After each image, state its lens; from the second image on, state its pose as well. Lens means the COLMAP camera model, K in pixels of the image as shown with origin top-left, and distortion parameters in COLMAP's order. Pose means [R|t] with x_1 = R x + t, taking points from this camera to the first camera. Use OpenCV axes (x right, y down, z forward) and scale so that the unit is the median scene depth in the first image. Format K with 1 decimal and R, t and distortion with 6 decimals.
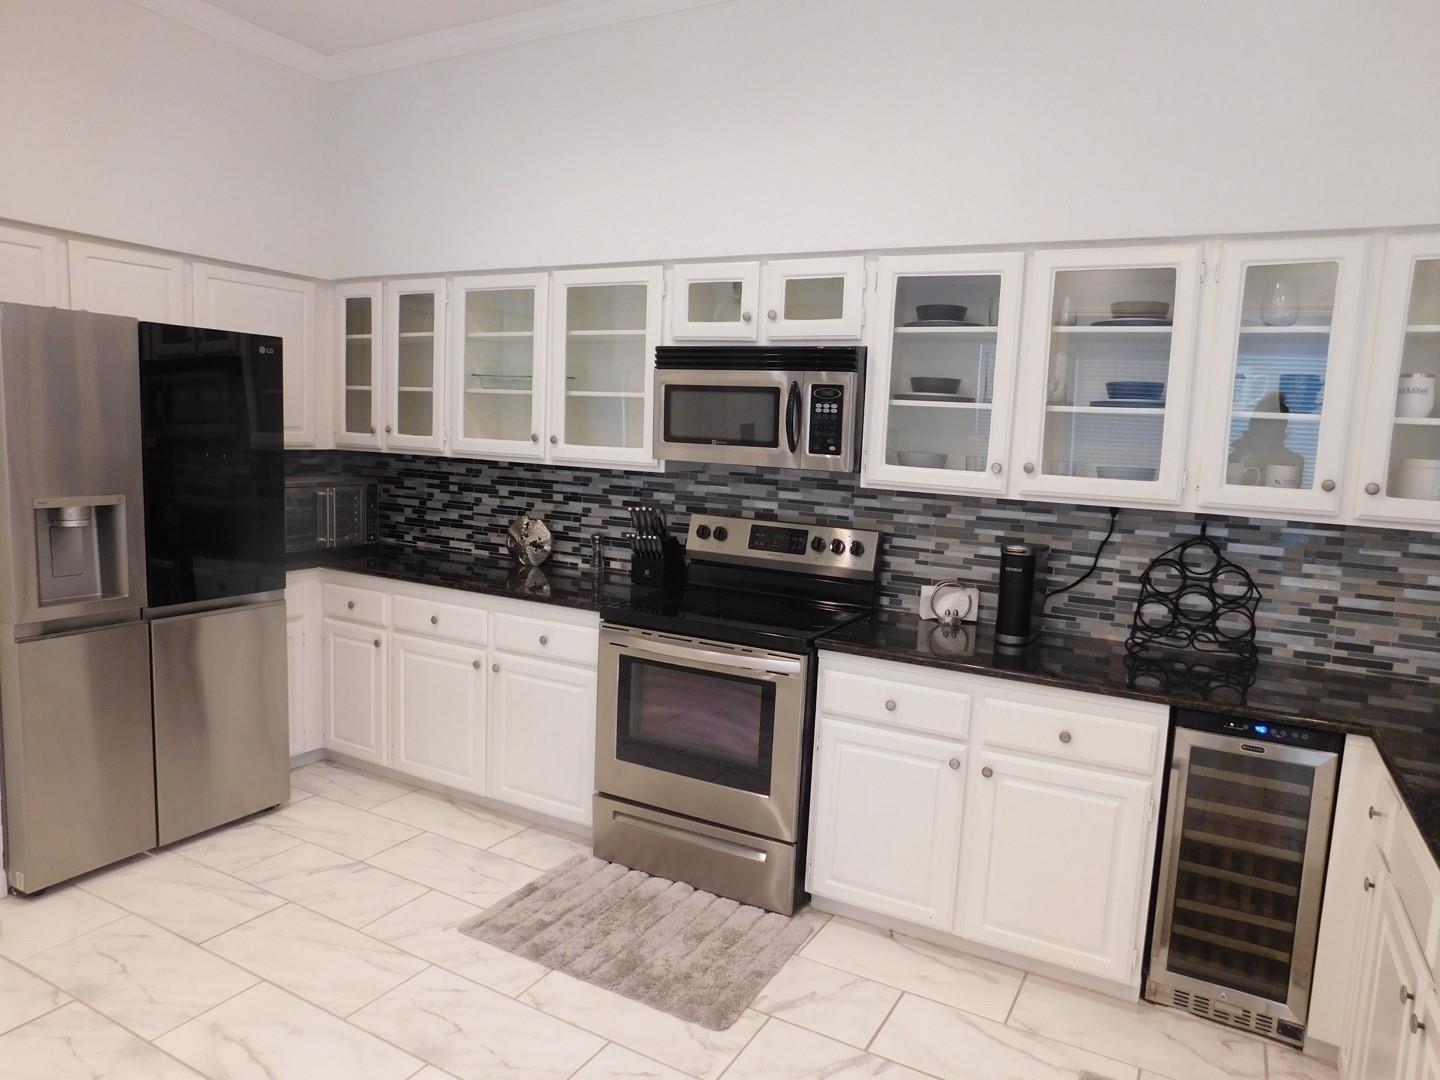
lens RADIAL K [[953.5, 0, 720.0], [0, 953.5, 540.0], [0, 0, 1]] dist [-0.071878, 0.060648]
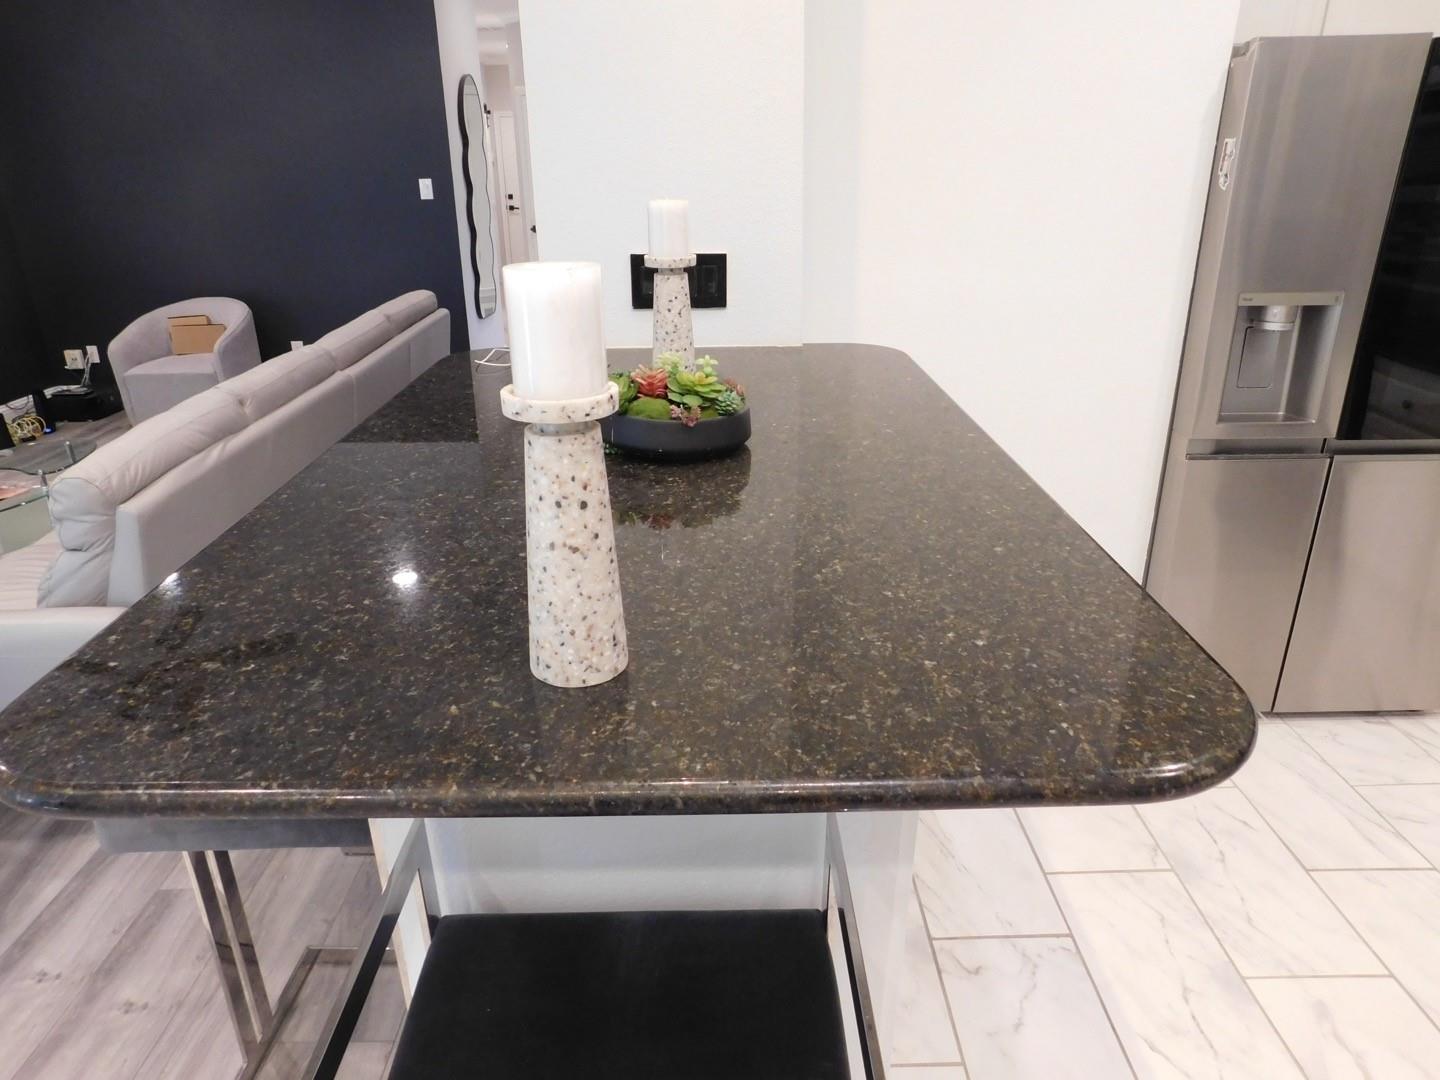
lens RADIAL K [[953.5, 0, 720.0], [0, 953.5, 540.0], [0, 0, 1]] dist [-0.071878, 0.060648]
pose [[0.491985, 0.284979, -0.822641, -0.180191], [-0.068991, 0.954699, 0.289466, -0.037492], [0.867866, -0.085658, 0.489358, 0.142820]]
